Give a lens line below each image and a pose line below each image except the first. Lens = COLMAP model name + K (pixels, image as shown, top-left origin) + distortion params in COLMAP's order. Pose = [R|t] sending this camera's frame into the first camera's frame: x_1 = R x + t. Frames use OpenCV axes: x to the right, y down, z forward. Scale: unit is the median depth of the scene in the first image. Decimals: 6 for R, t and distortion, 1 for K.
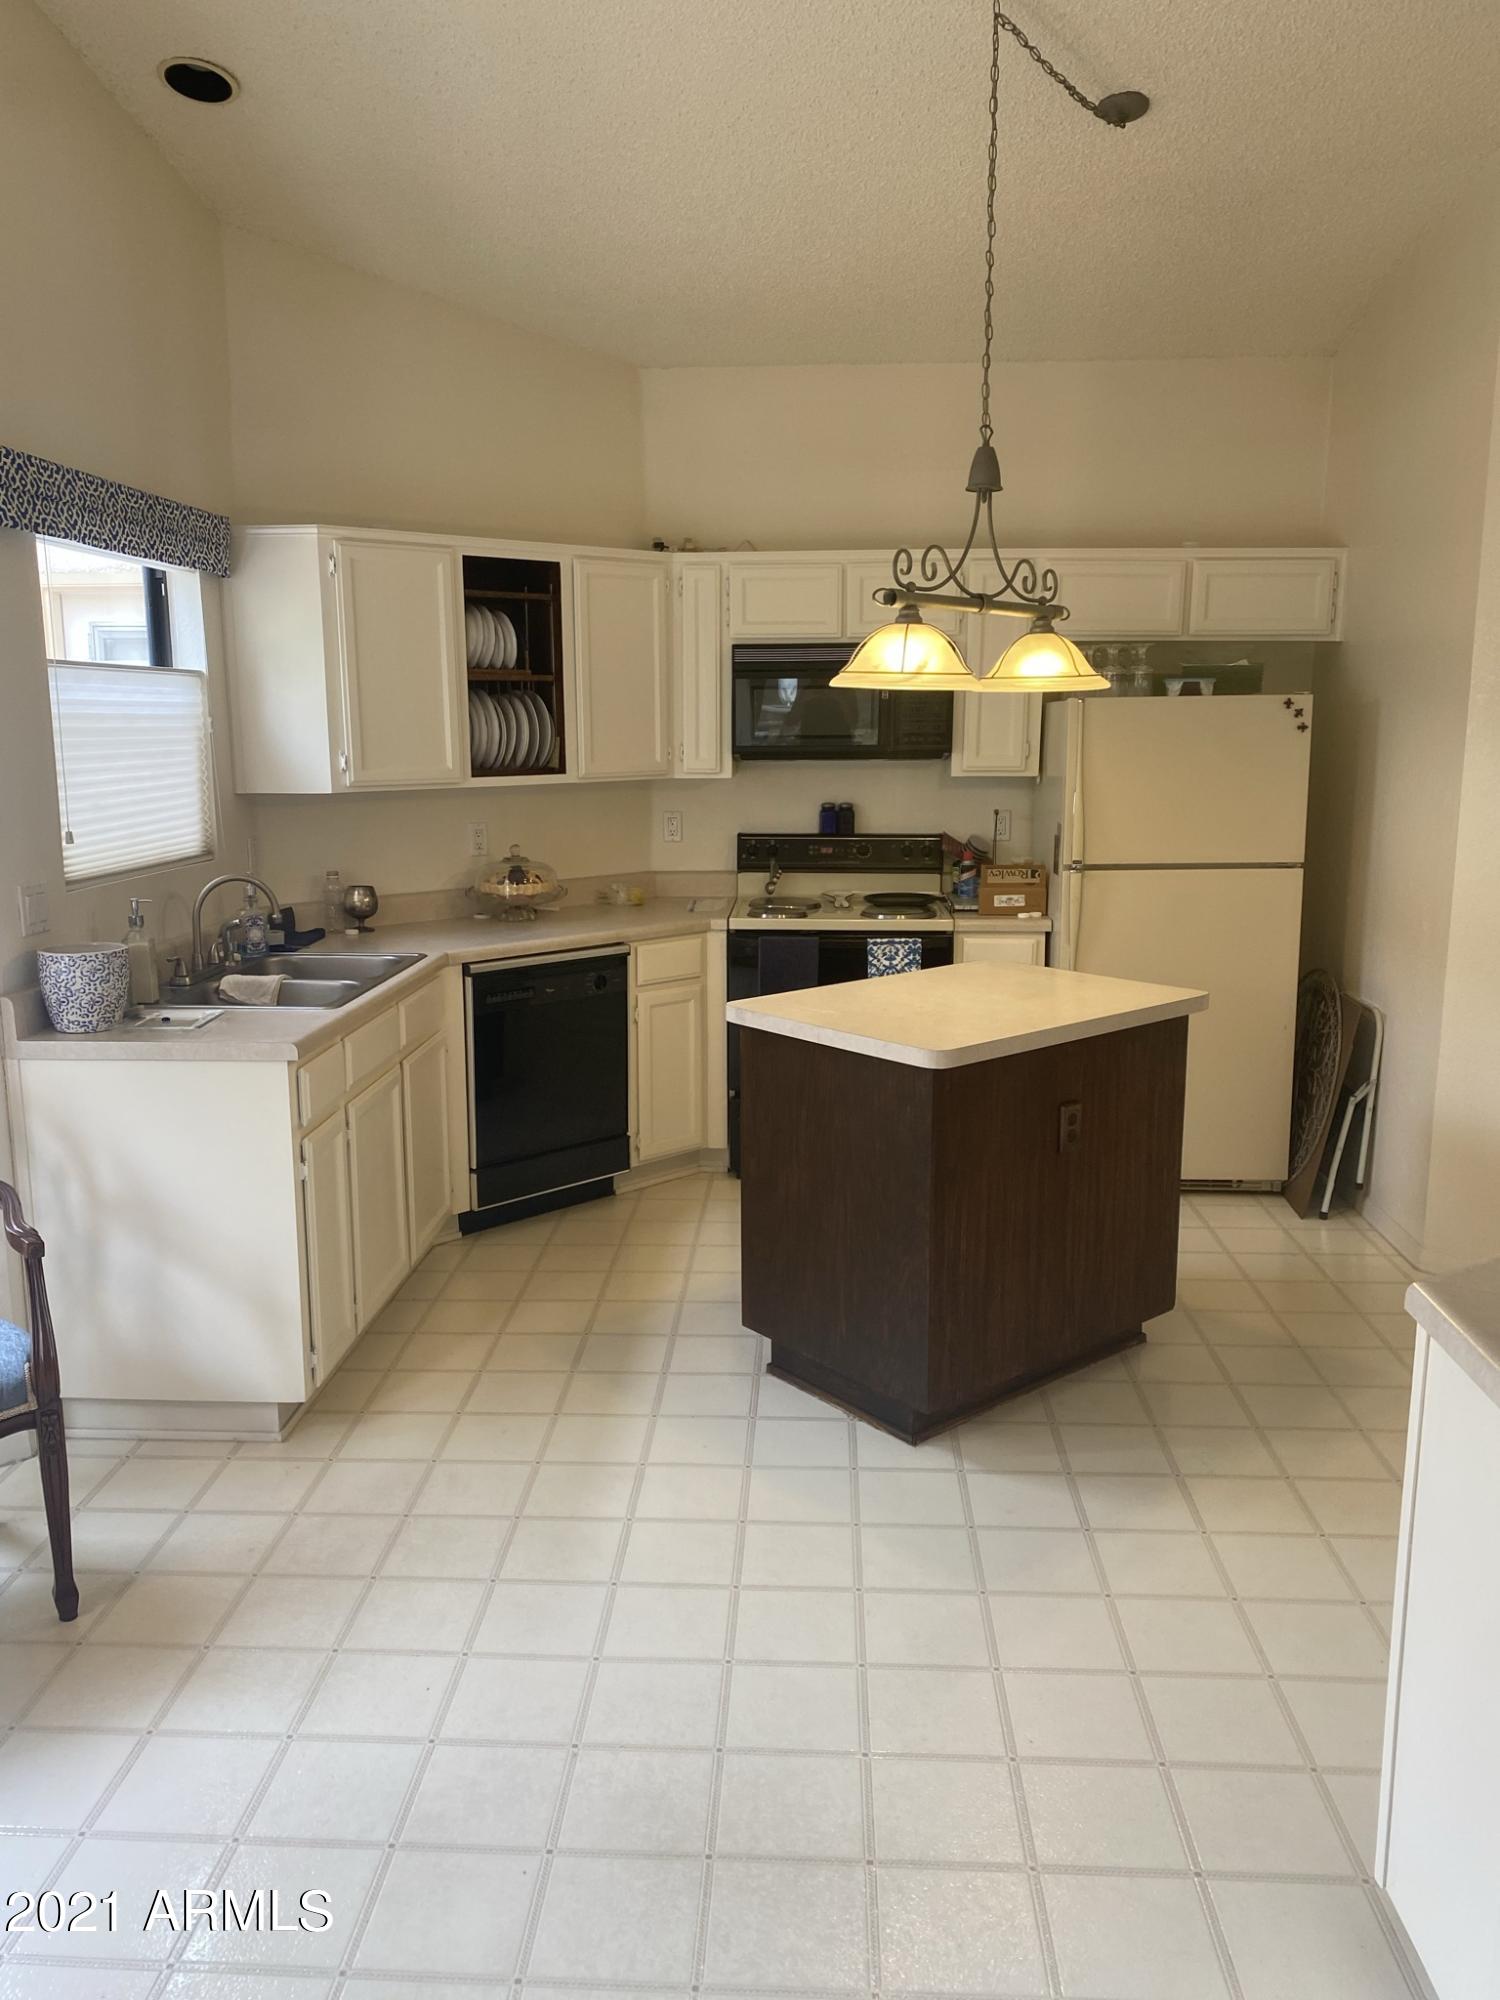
lens RADIAL K [[1521.1, 0, 751.5], [0, 1521.1, 1007.3], [0, 0, 1]] dist [0.111633, -0.157840]
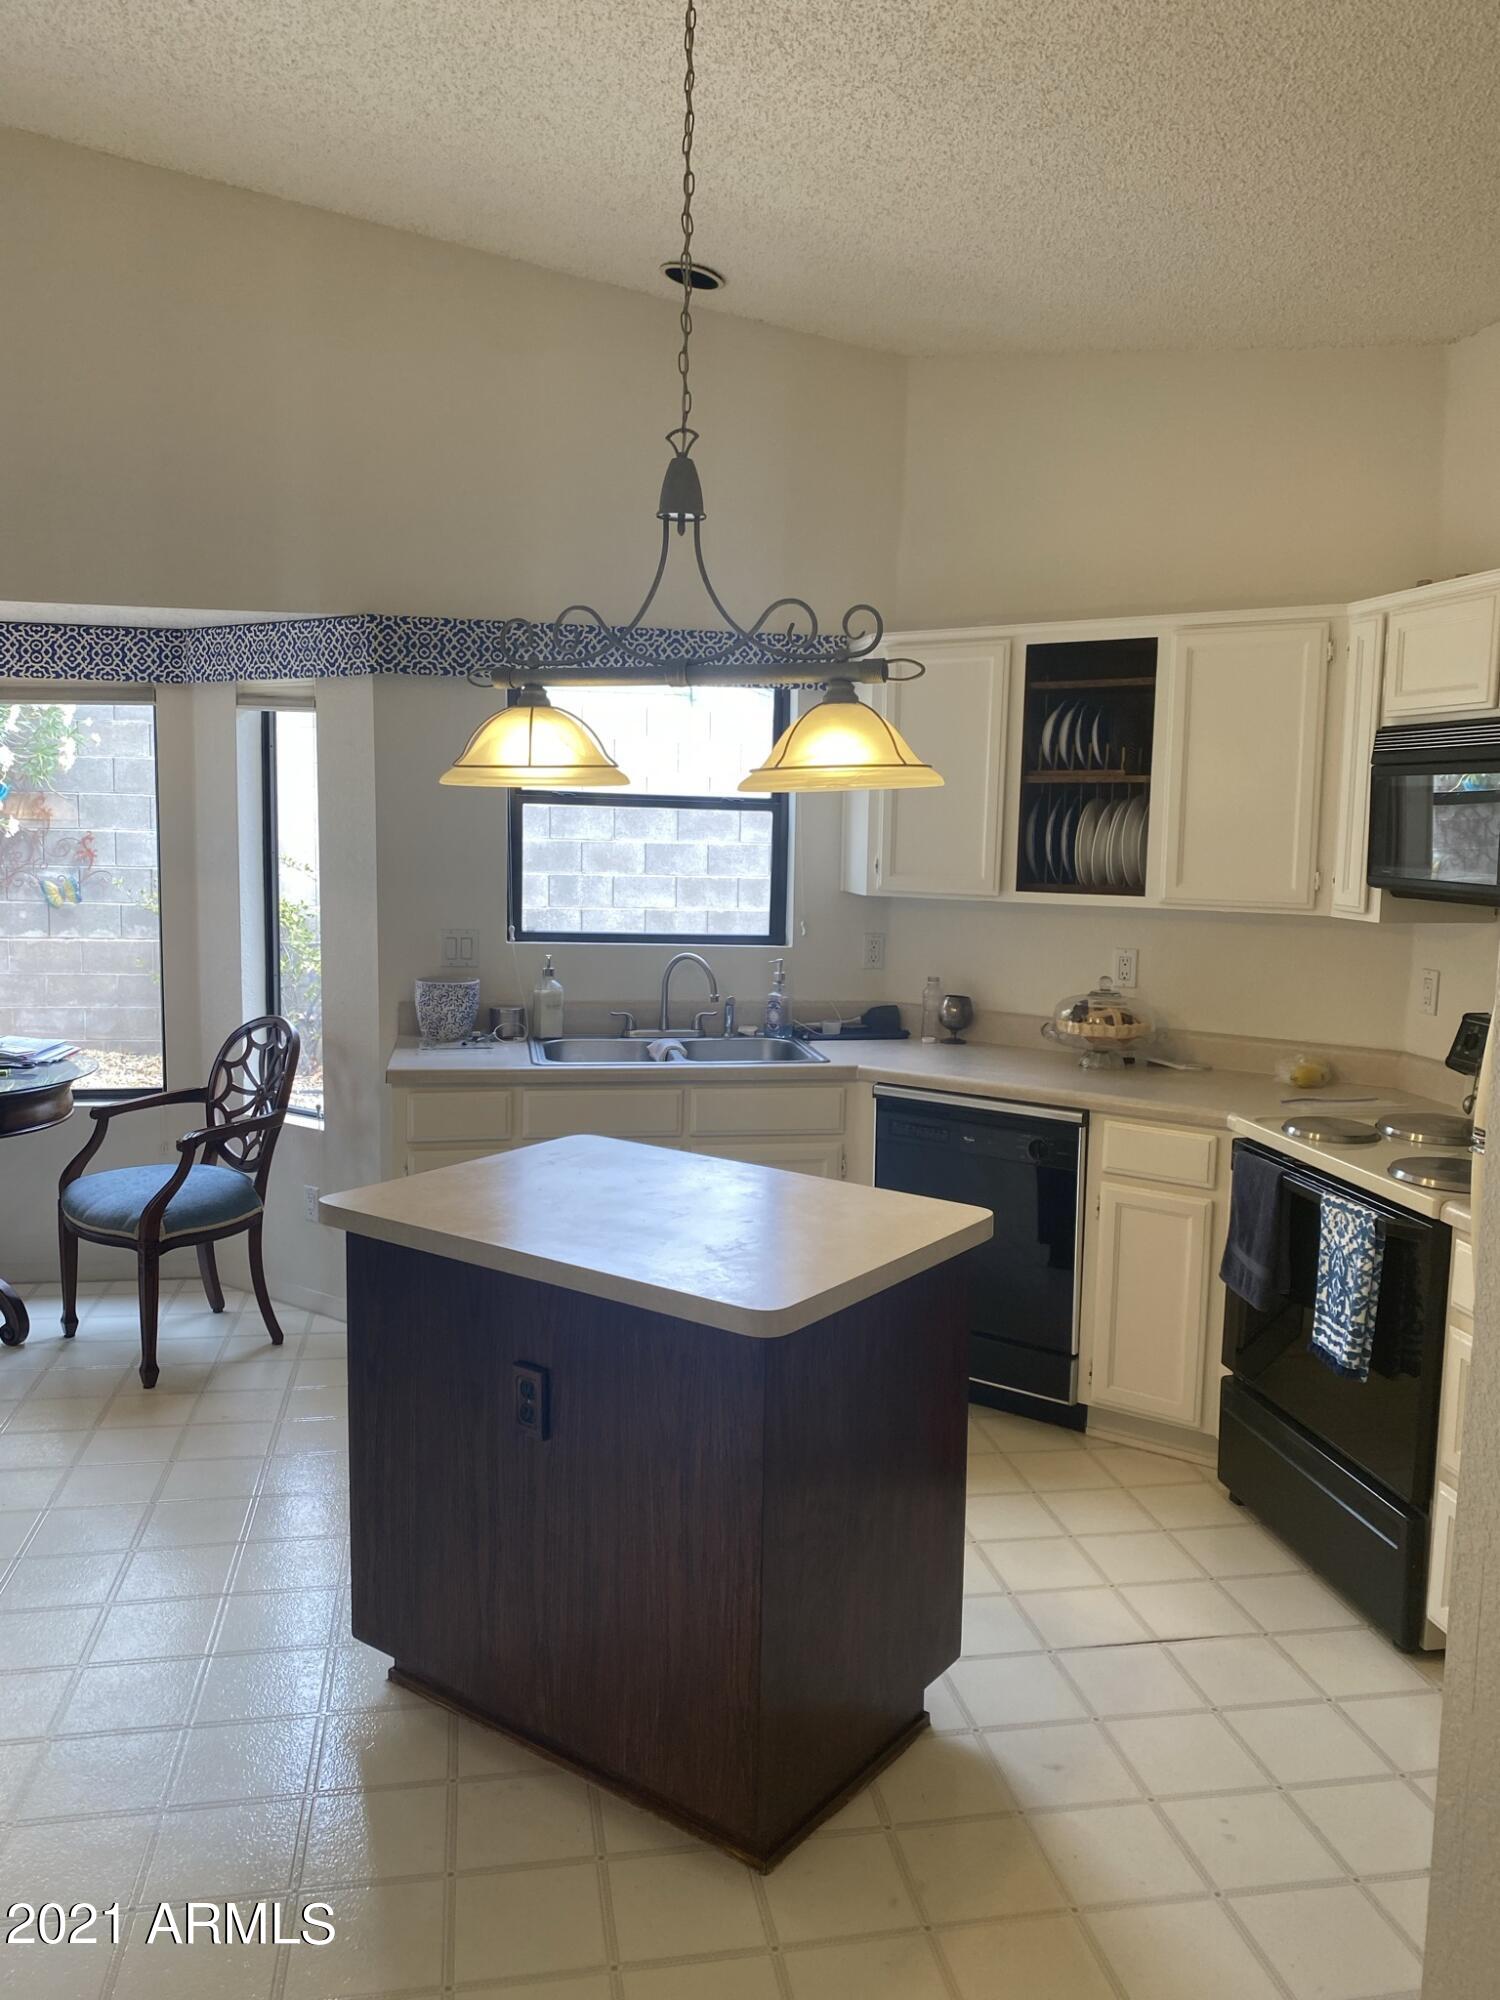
lens RADIAL K [[1540.8, 0, 750.0], [0, 1540.8, 1000.0], [0, 0, 1]] dist [0.002120, -0.000745]
pose [[0.227043, 0.130813, -0.965059, 0.662942], [-0.203624, 0.975412, 0.084311, -0.136085], [0.952359, 0.177367, 0.248098, 0.662906]]
